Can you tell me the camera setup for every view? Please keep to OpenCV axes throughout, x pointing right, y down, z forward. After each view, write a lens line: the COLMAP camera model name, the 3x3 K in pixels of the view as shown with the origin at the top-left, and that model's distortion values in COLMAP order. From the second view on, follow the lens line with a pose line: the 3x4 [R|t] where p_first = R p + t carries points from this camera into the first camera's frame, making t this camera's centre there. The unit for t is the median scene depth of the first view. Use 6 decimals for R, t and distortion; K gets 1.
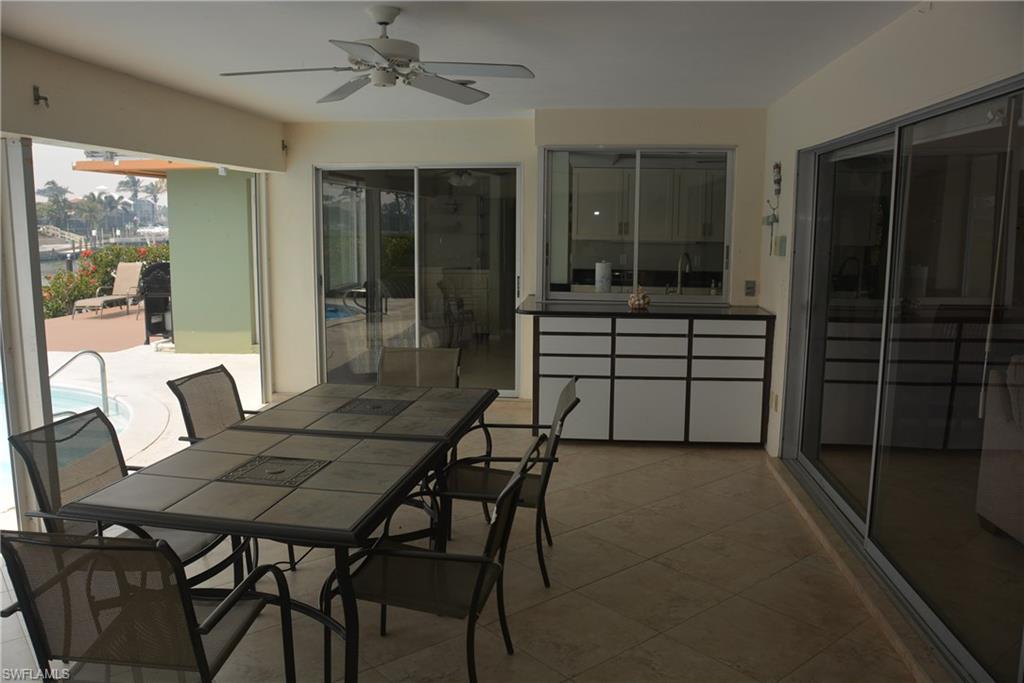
lens RADIAL K [[801.1, 0, 508.4], [0, 801.1, 345.7], [0, 0, 1]] dist [-0.157702, 0.110141]
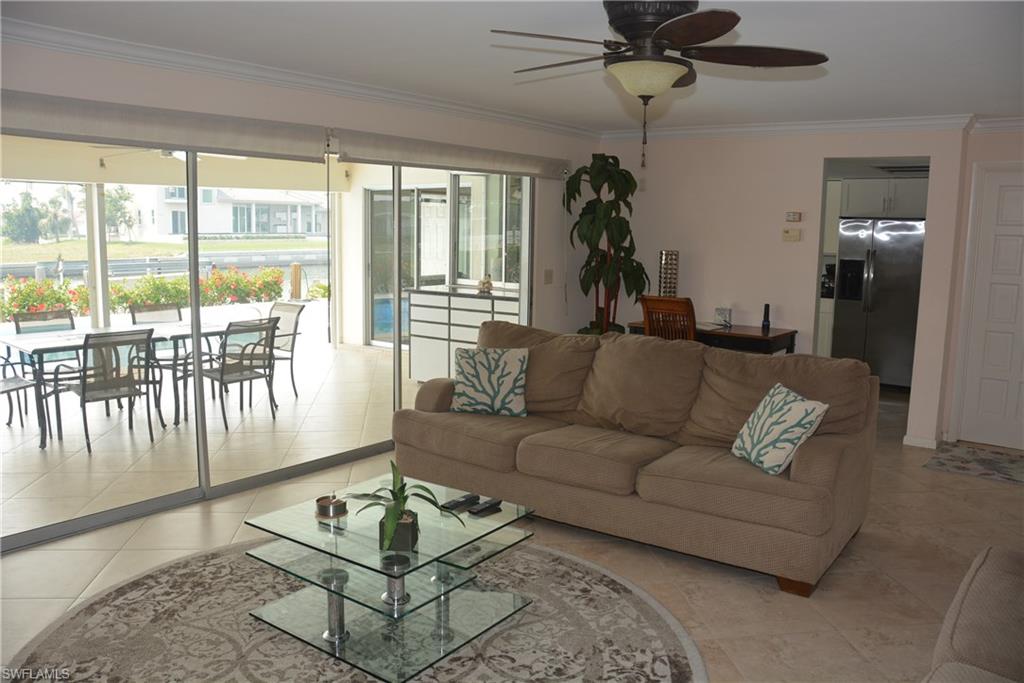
lens RADIAL K [[801.1, 0, 508.4], [0, 801.1, 345.7], [0, 0, 1]] dist [-0.157702, 0.110141]
pose [[0.847466, 0.084980, -0.524004, 0.923126], [-0.091346, 0.995724, 0.013748, 0.020873], [0.522932, 0.036215, 0.851605, -0.110779]]
